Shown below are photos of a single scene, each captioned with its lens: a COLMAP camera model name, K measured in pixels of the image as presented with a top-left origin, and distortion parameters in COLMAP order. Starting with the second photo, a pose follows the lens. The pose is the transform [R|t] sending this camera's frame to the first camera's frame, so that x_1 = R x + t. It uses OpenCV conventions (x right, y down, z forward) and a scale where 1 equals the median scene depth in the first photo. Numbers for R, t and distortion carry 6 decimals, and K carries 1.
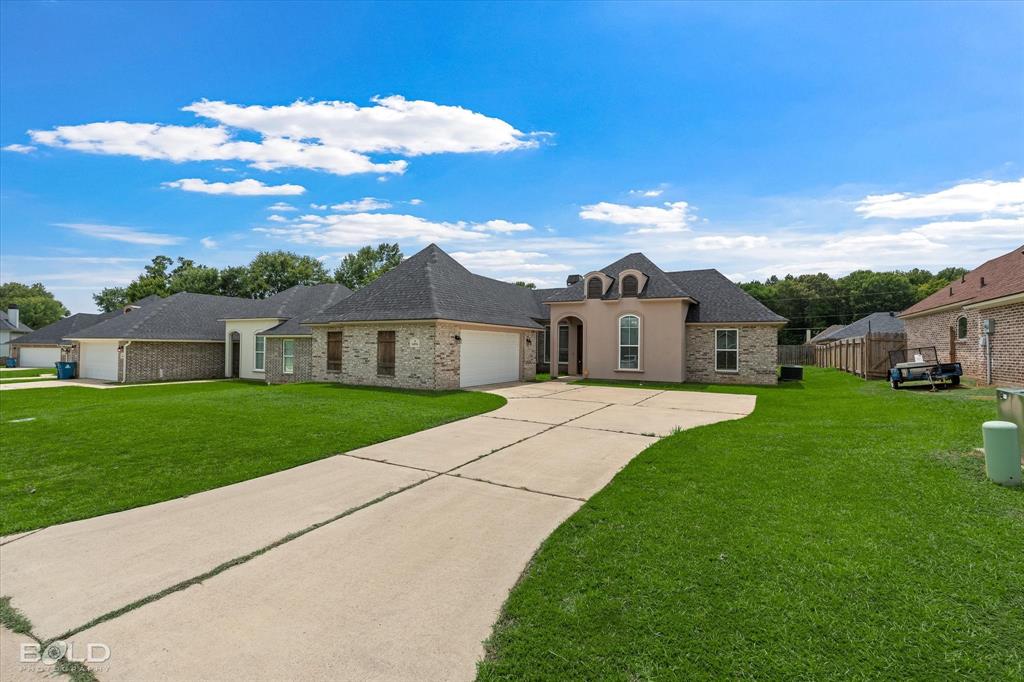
lens RADIAL K [[452.9, 0, 512.0], [0, 452.9, 341.0], [0, 0, 1]] dist [-0.000358, -0.000096]
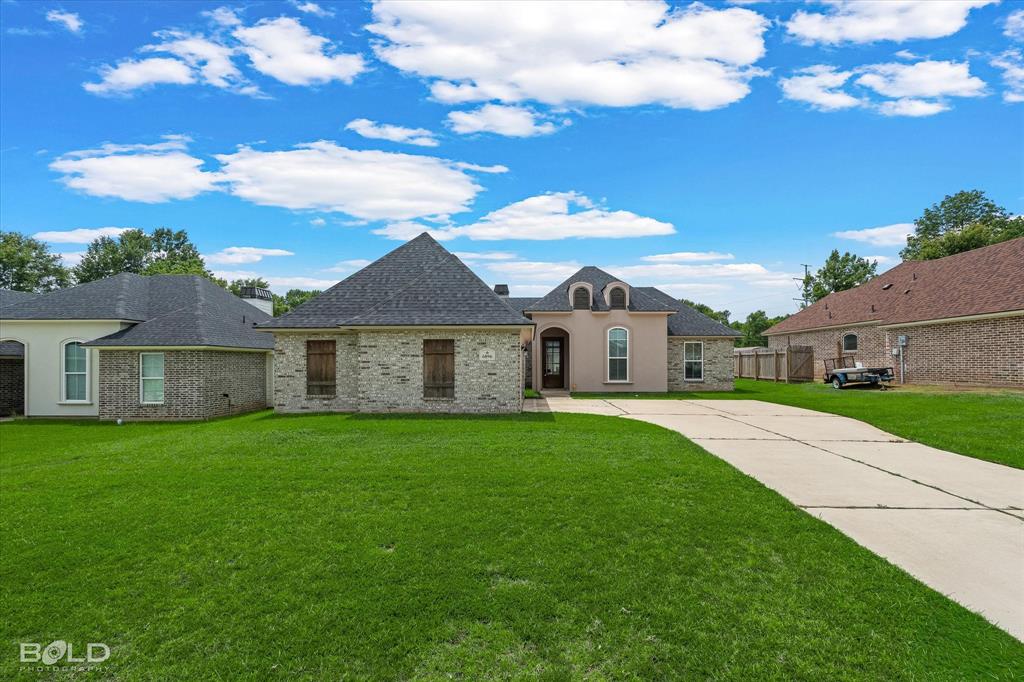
lens RADIAL K [[452.9, 0, 512.0], [0, 452.9, 341.0], [0, 0, 1]] dist [-0.000358, -0.000096]
pose [[0.887077, 0.009937, 0.461514, -0.438815], [0.005232, 0.999488, -0.031575, 0.004234], [-0.461592, 0.030424, 0.886571, 0.227560]]
